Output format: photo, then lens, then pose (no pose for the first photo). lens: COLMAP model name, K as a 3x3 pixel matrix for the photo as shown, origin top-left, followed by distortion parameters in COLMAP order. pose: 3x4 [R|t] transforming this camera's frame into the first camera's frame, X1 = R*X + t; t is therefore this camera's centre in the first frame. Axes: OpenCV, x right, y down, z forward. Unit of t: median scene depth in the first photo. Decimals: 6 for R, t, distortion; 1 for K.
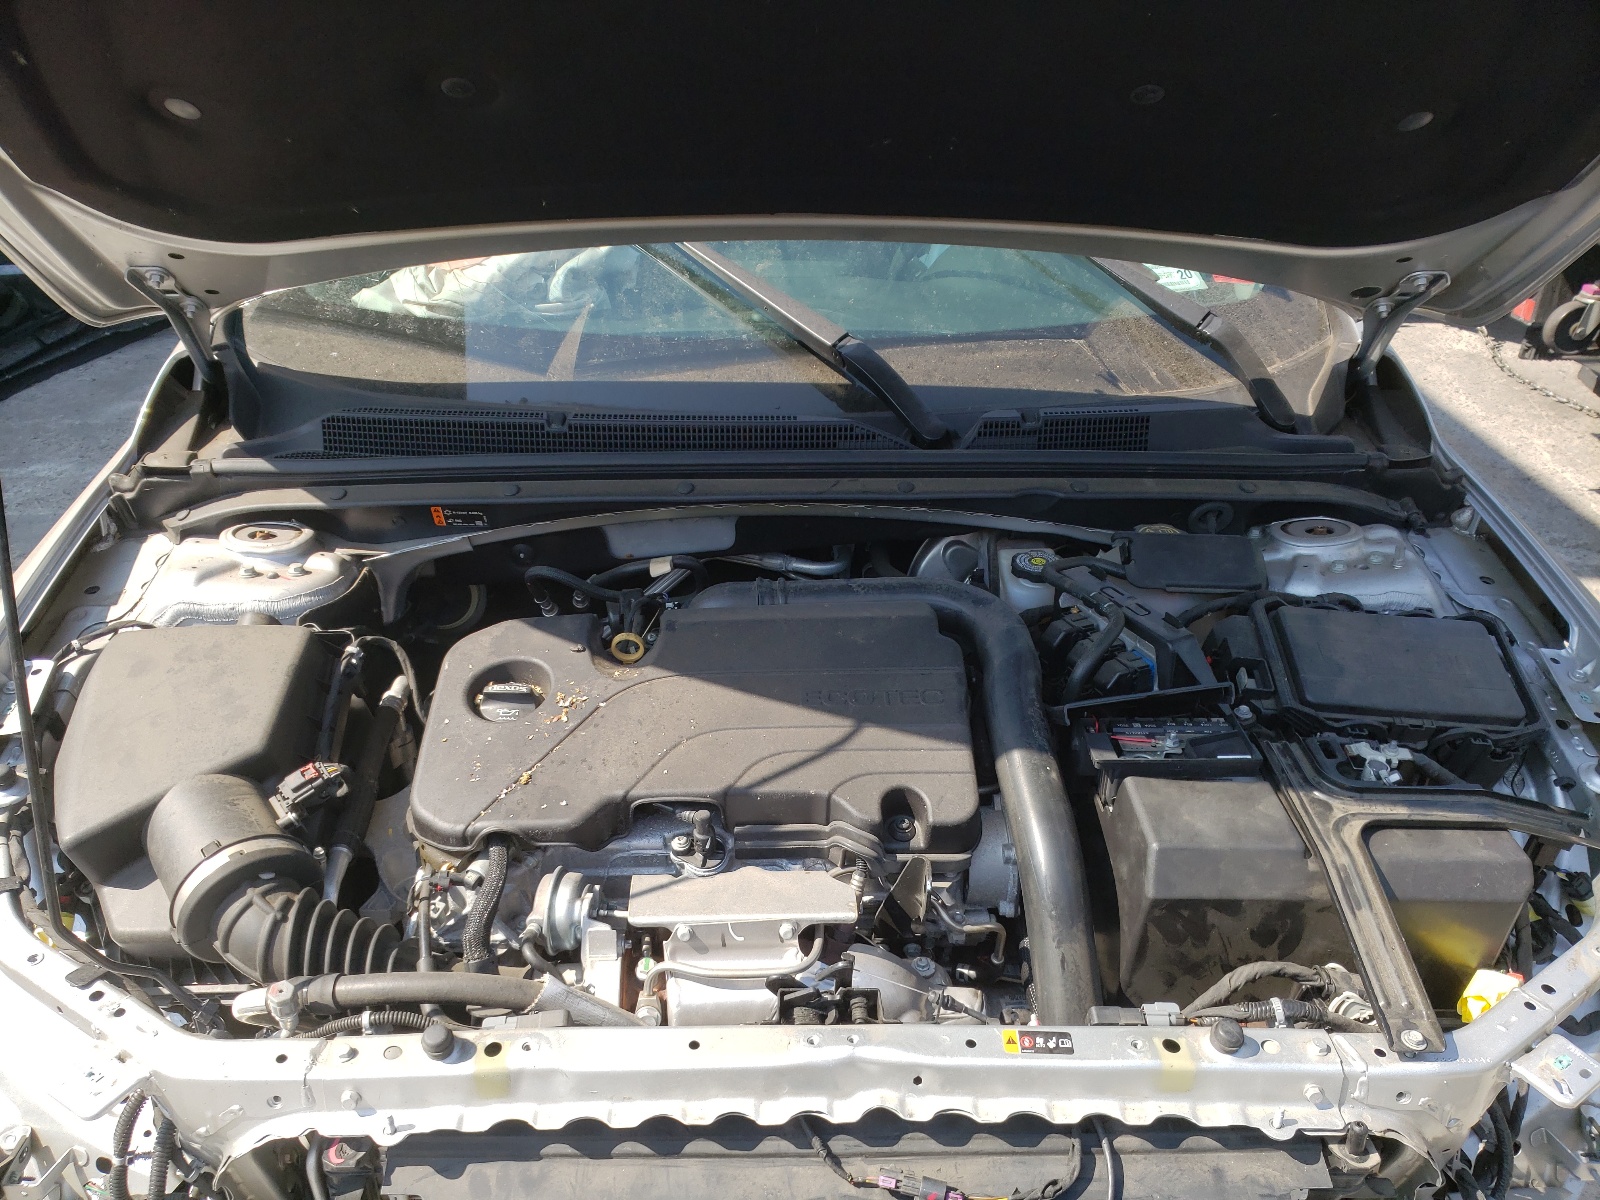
lens RADIAL K [[1228.2, 0, 796.1], [0, 1228.2, 591.8], [0, 0, 1]] dist [0.011092, -0.005443]
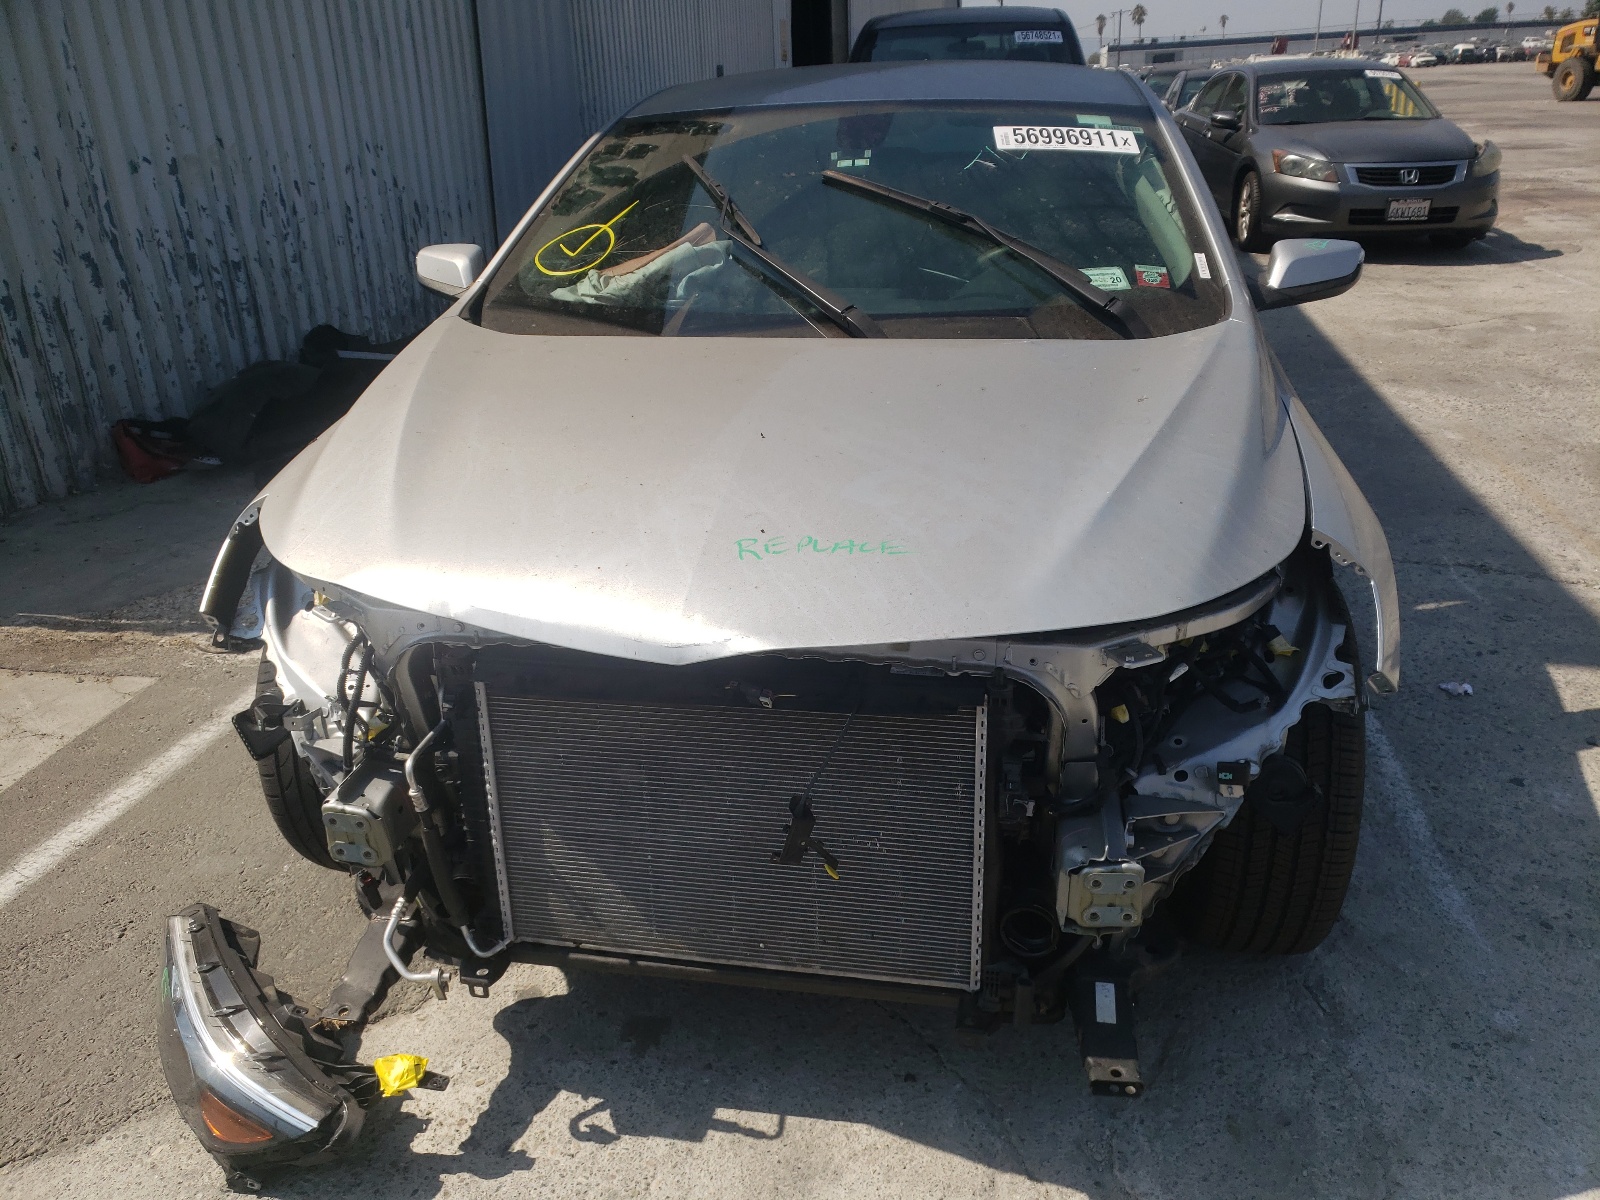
lens RADIAL K [[1228.2, 0, 788.8], [0, 1228.2, 597.6], [0, 0, 1]] dist [0.011092, -0.005443]
pose [[0.974194, 0.054856, -0.218947, 0.289854], [-0.081209, 0.990244, -0.113236, 0.291438], [0.210599, 0.128095, 0.969144, -0.382221]]
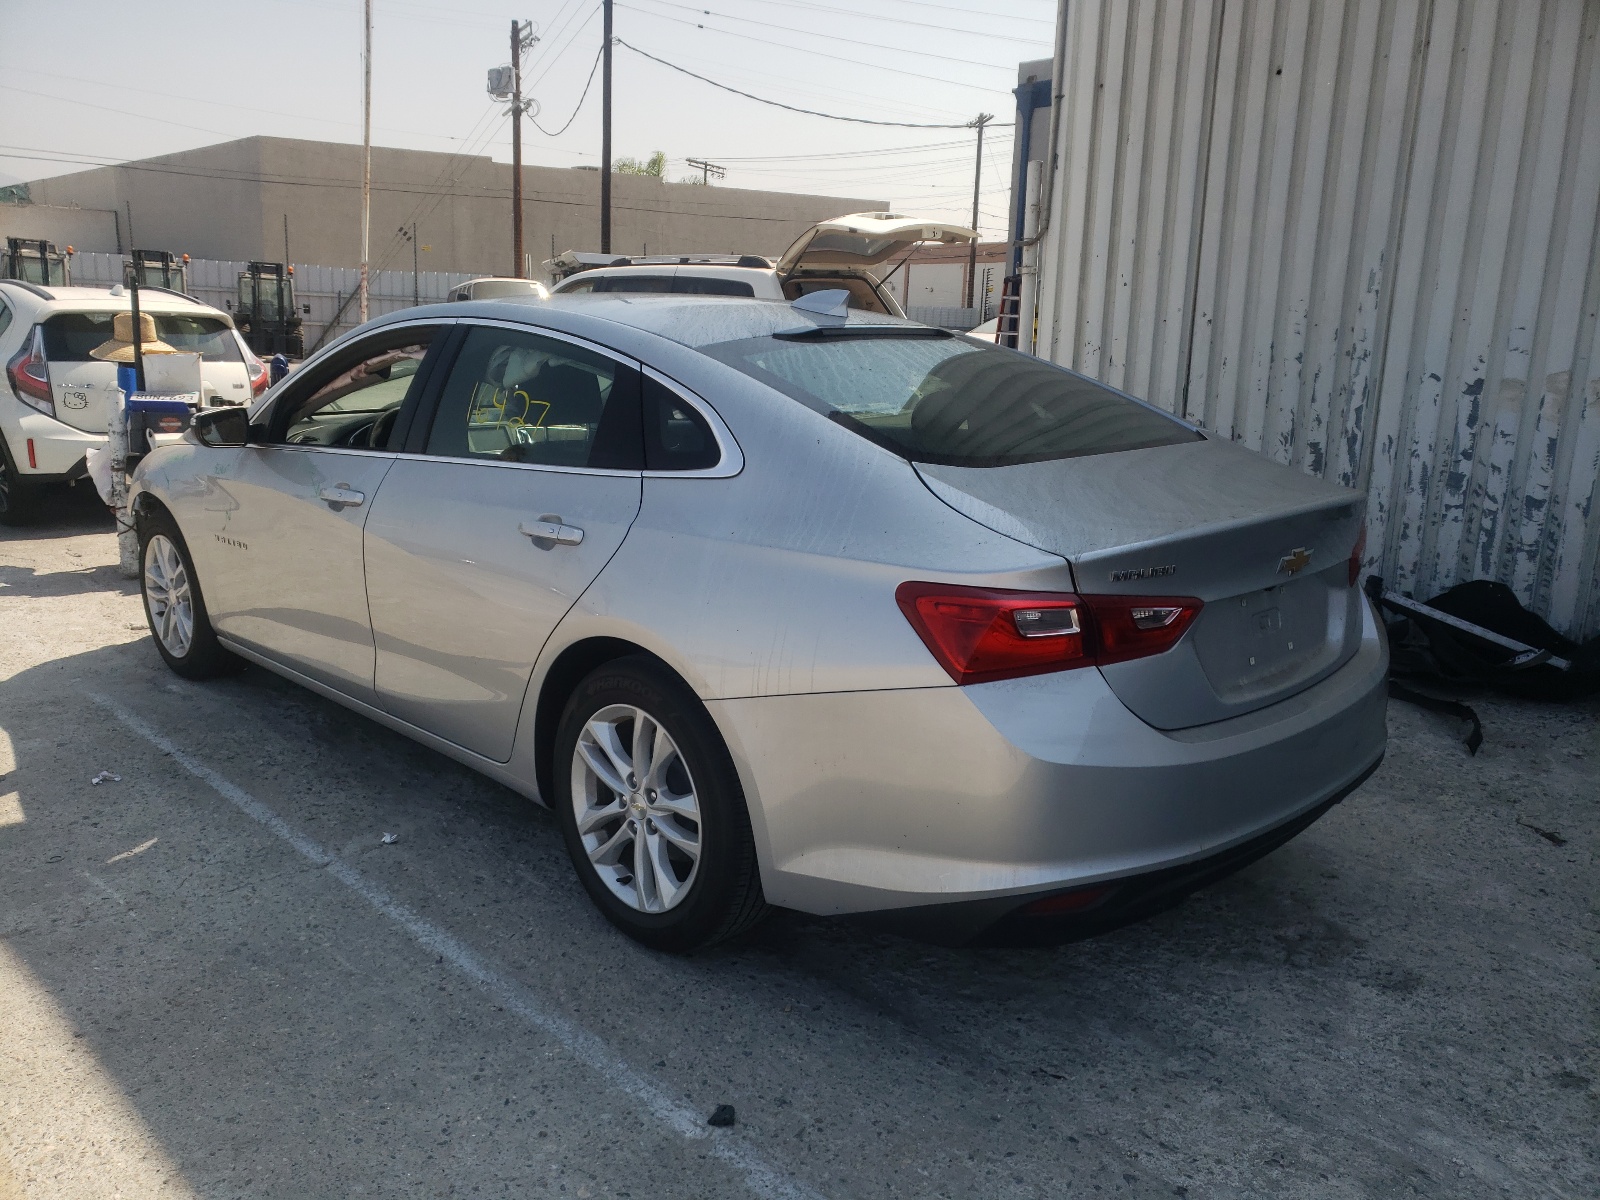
lens RADIAL K [[1228.2, 0, 798.9], [0, 1228.2, 602.8], [0, 0, 1]] dist [0.011092, -0.005443]
pose [[-0.722535, 0.138085, -0.677403, 1.418822], [-0.363591, 0.757490, 0.542227, -1.771792], [0.588000, 0.638076, -0.497107, 3.250381]]
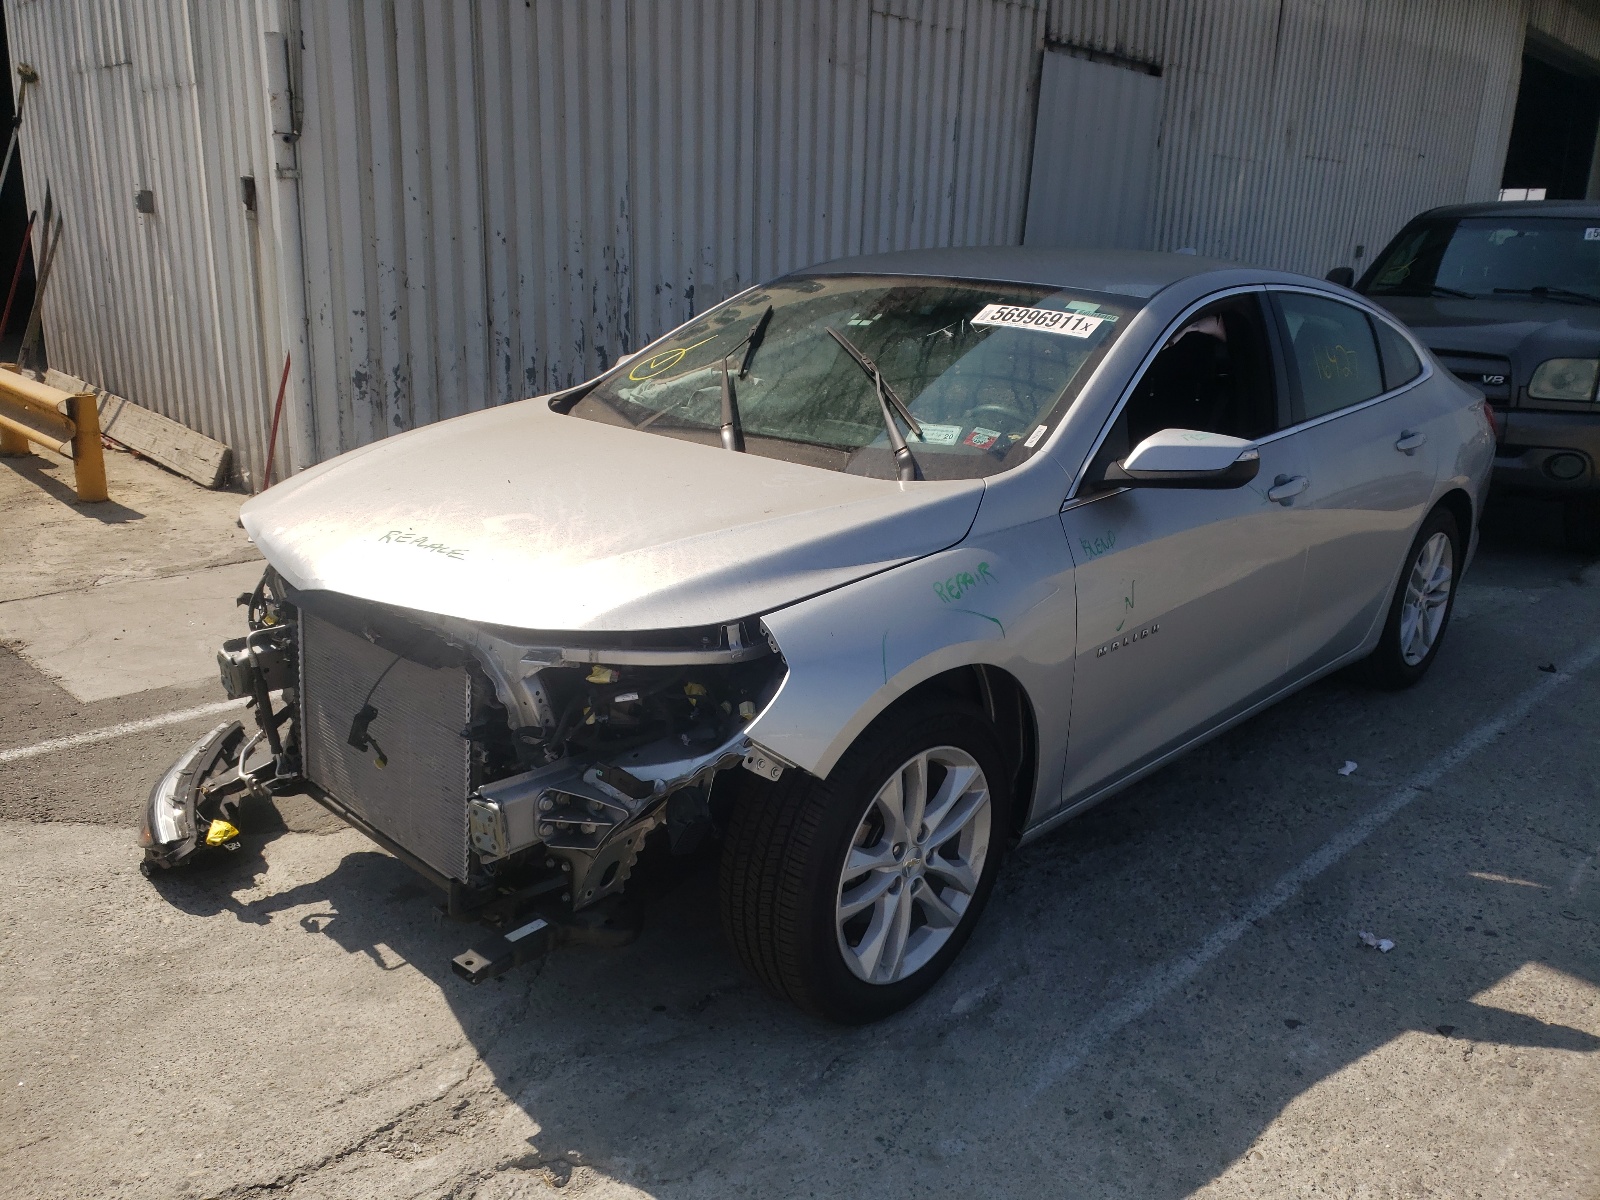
lens RADIAL K [[1228.2, 0, 795.8], [0, 1228.2, 594.4], [0, 0, 1]] dist [0.011092, -0.005443]
pose [[0.695280, 0.216357, -0.685402, 1.352830], [-0.385015, 0.917369, -0.100982, 0.177146], [0.606918, 0.334101, 0.721129, -0.214155]]
